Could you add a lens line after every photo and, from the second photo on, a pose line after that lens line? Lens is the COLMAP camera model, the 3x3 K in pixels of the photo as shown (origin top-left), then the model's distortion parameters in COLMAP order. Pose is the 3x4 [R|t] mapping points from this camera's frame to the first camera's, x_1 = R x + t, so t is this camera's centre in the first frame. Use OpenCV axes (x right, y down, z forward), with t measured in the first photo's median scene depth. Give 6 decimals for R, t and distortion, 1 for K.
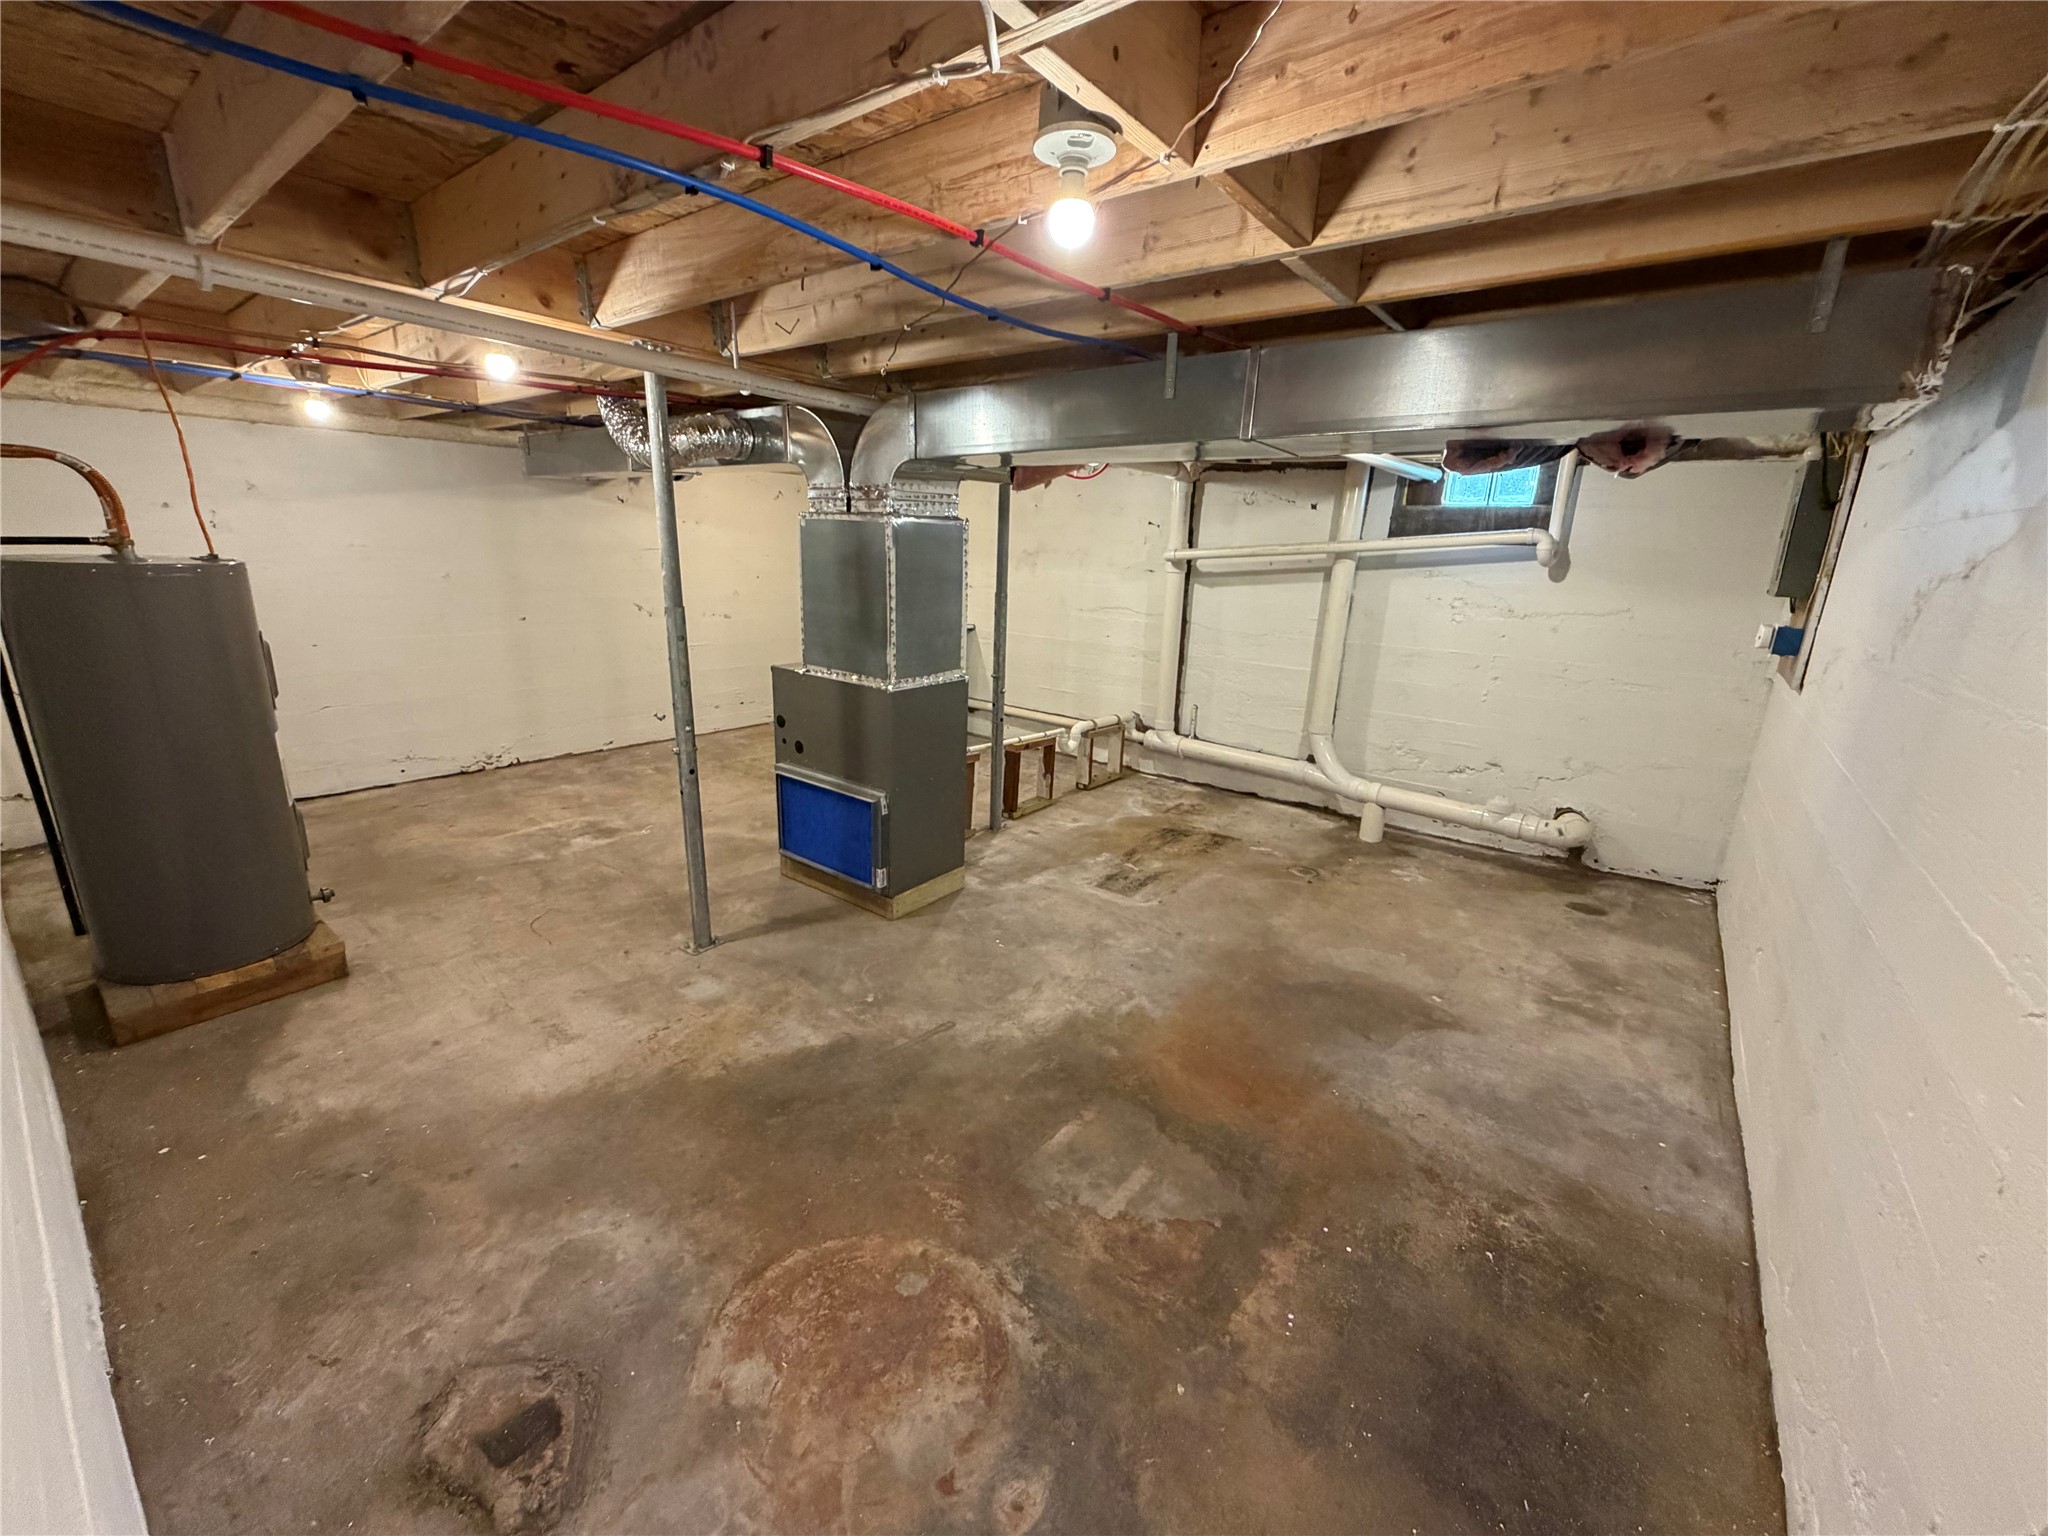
lens RADIAL K [[817.5, 0, 1016.7], [0, 817.5, 760.6], [0, 0, 1]] dist [0.002427, -0.000362]
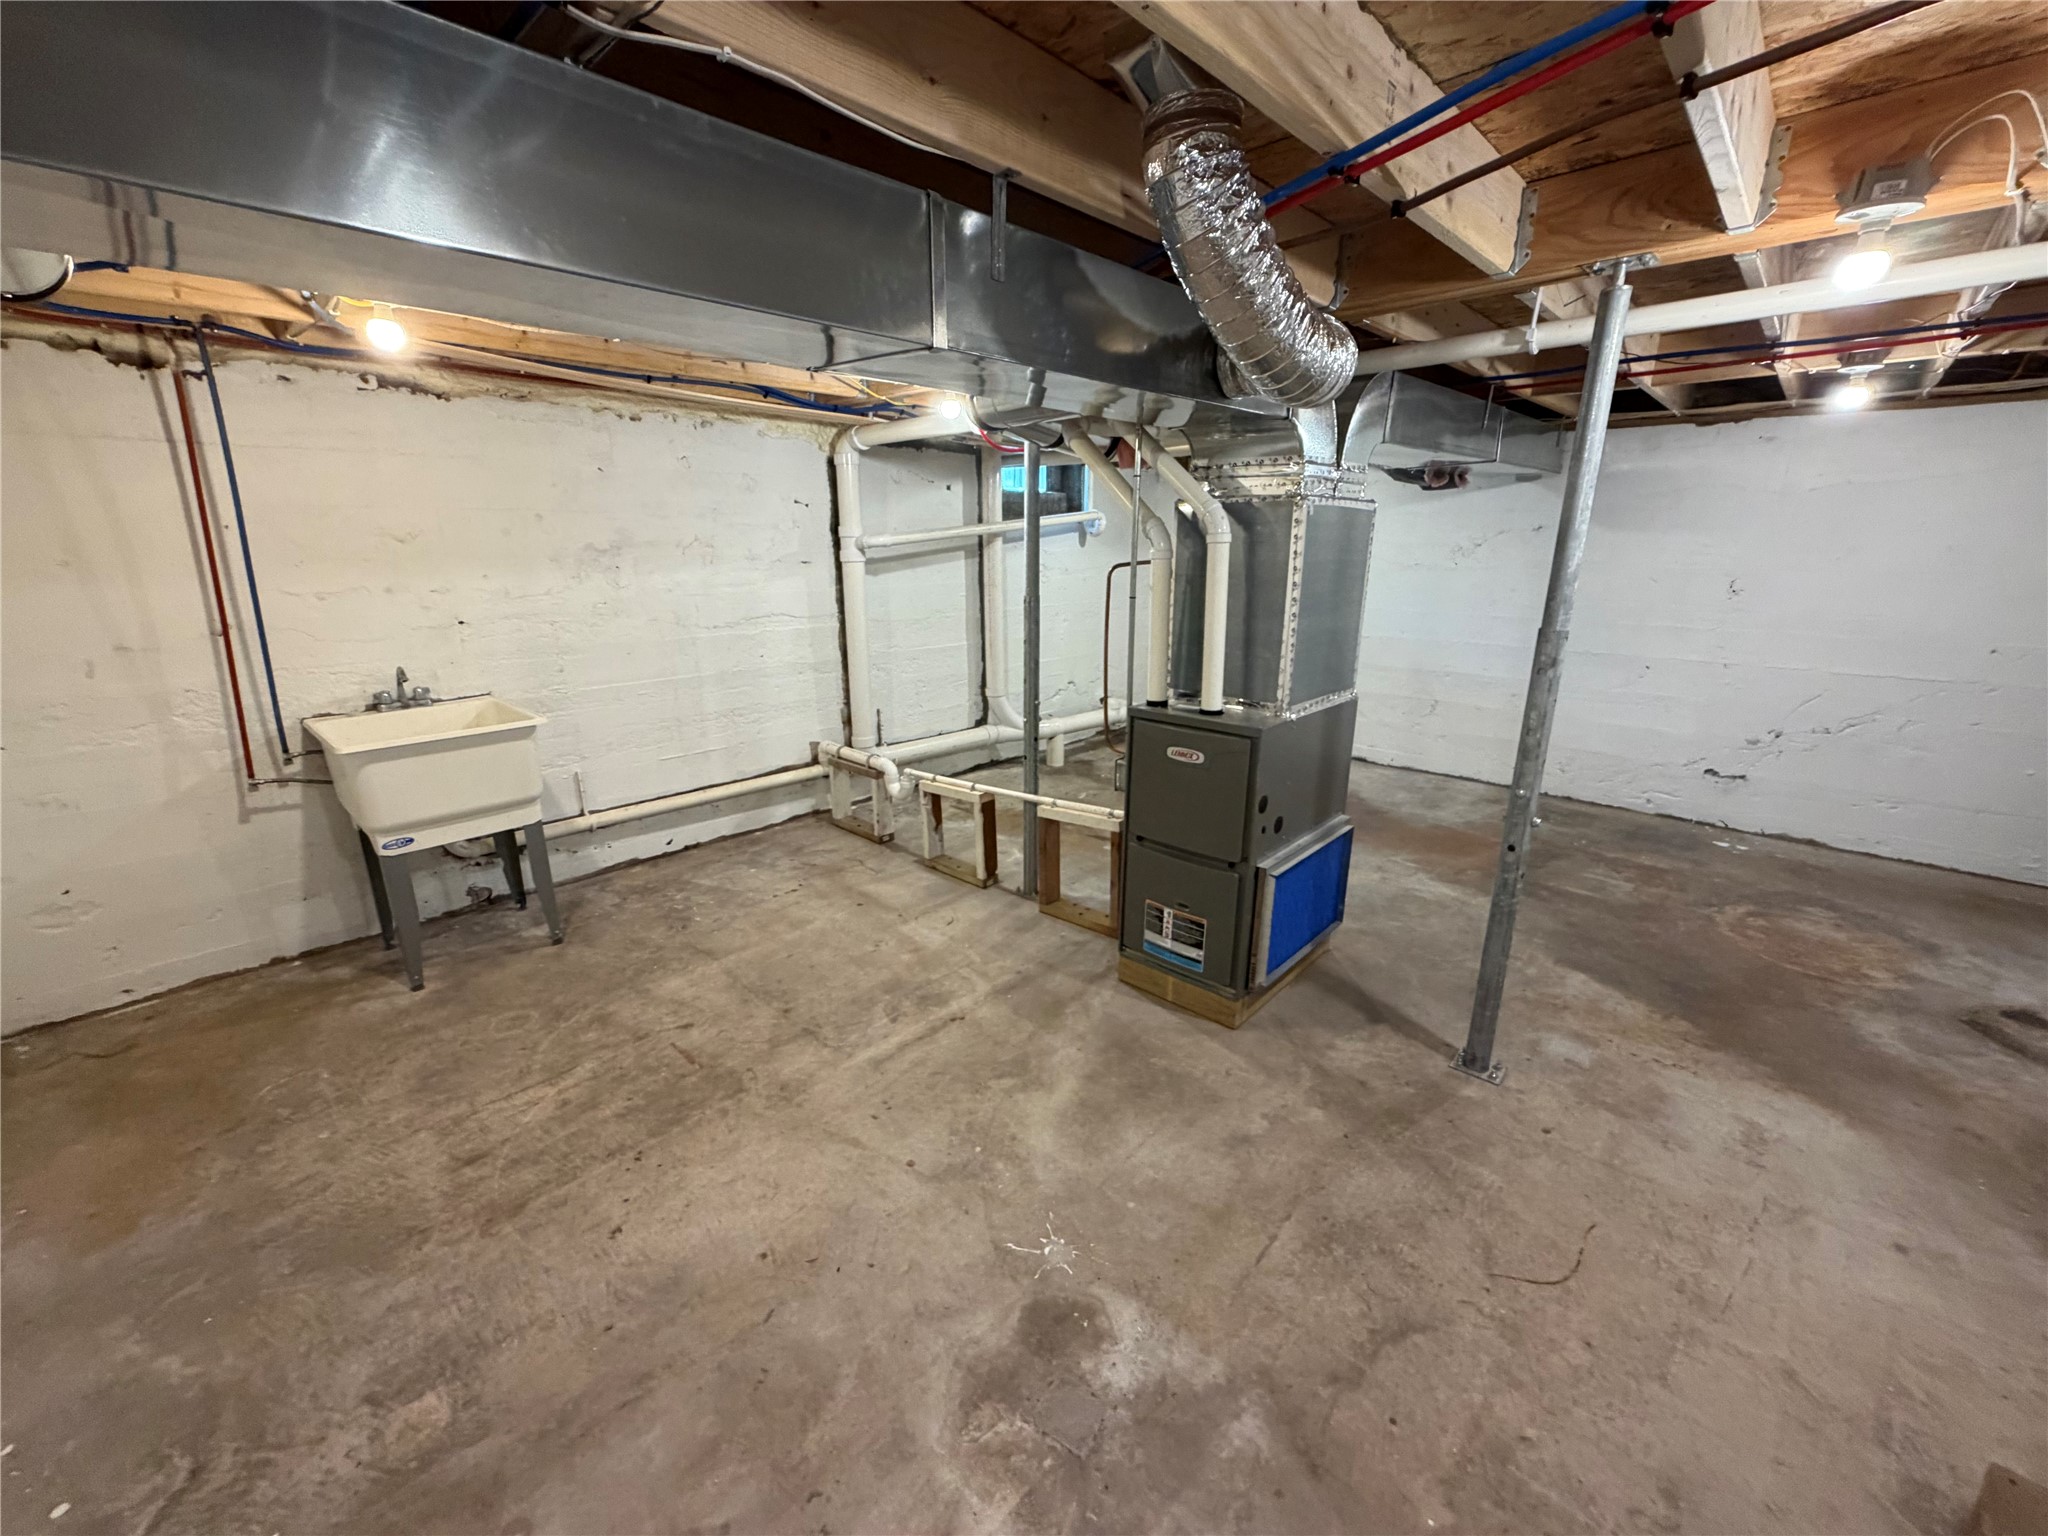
lens RADIAL K [[817.5, 0, 1019.4], [0, 817.5, 768.2], [0, 0, 1]] dist [0.002427, -0.000362]
pose [[0.098975, -0.304570, 0.947333, -1.040624], [0.262945, 0.926175, 0.270296, -0.345770], [-0.959721, 0.222344, 0.171753, 1.185275]]
